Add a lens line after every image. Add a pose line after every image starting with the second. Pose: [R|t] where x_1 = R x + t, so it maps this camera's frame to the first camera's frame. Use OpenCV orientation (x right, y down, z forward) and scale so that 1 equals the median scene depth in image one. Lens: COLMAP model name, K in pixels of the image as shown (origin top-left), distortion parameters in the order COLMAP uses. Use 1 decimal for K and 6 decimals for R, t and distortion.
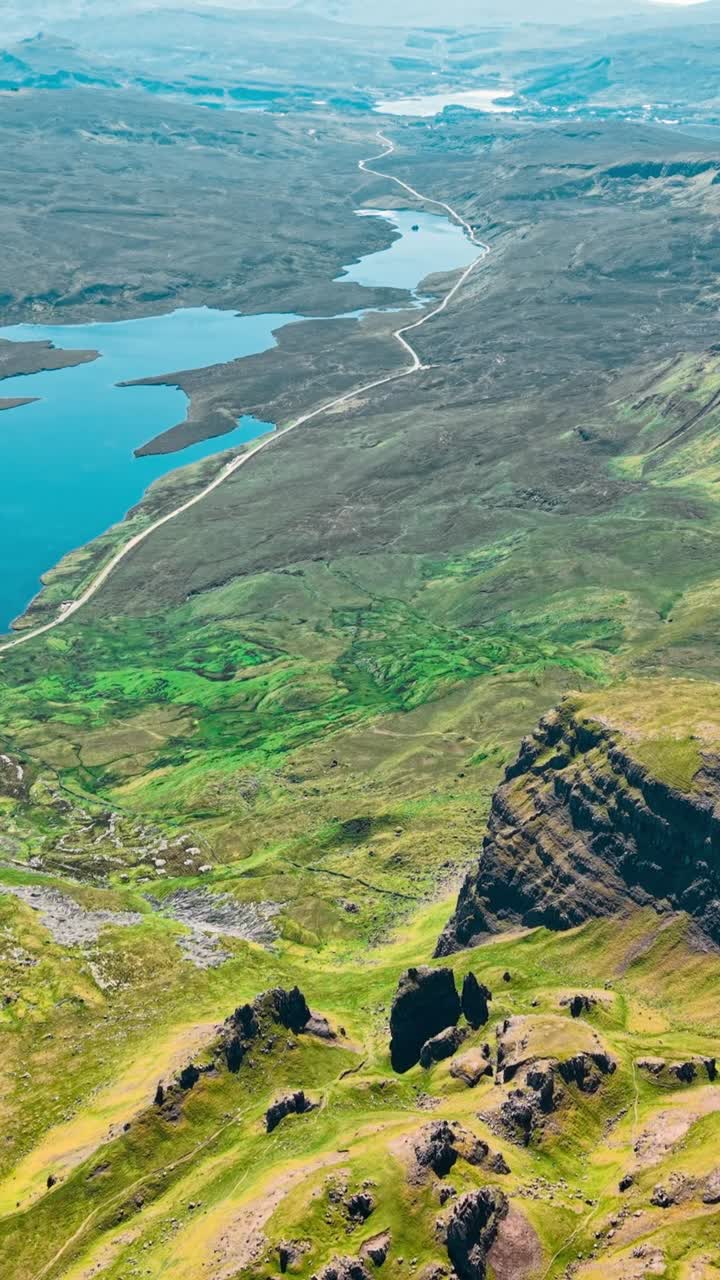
lens RADIAL K [[1653.5, 0, 360.0], [0, 1653.5, 640.0], [0, 0, 1]] dist [0.245658, -0.868961]
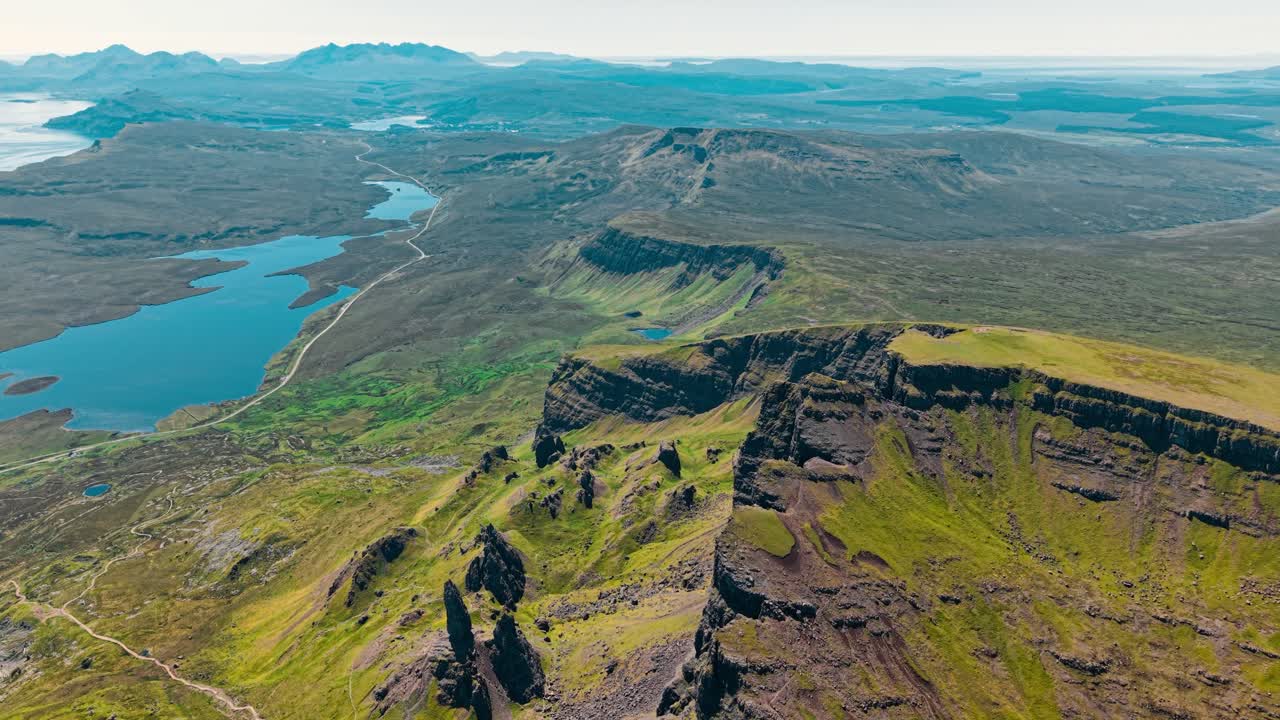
lens RADIAL K [[1653.5, 0, 640.0], [0, 1653.5, 360.0], [0, 0, 1]] dist [0.245658, -0.868961]
pose [[0.940444, -0.083216, 0.329605, -0.393208], [0.127135, 0.985314, -0.113983, 0.220717], [-0.315280, 0.149099, 0.937213, -0.940507]]
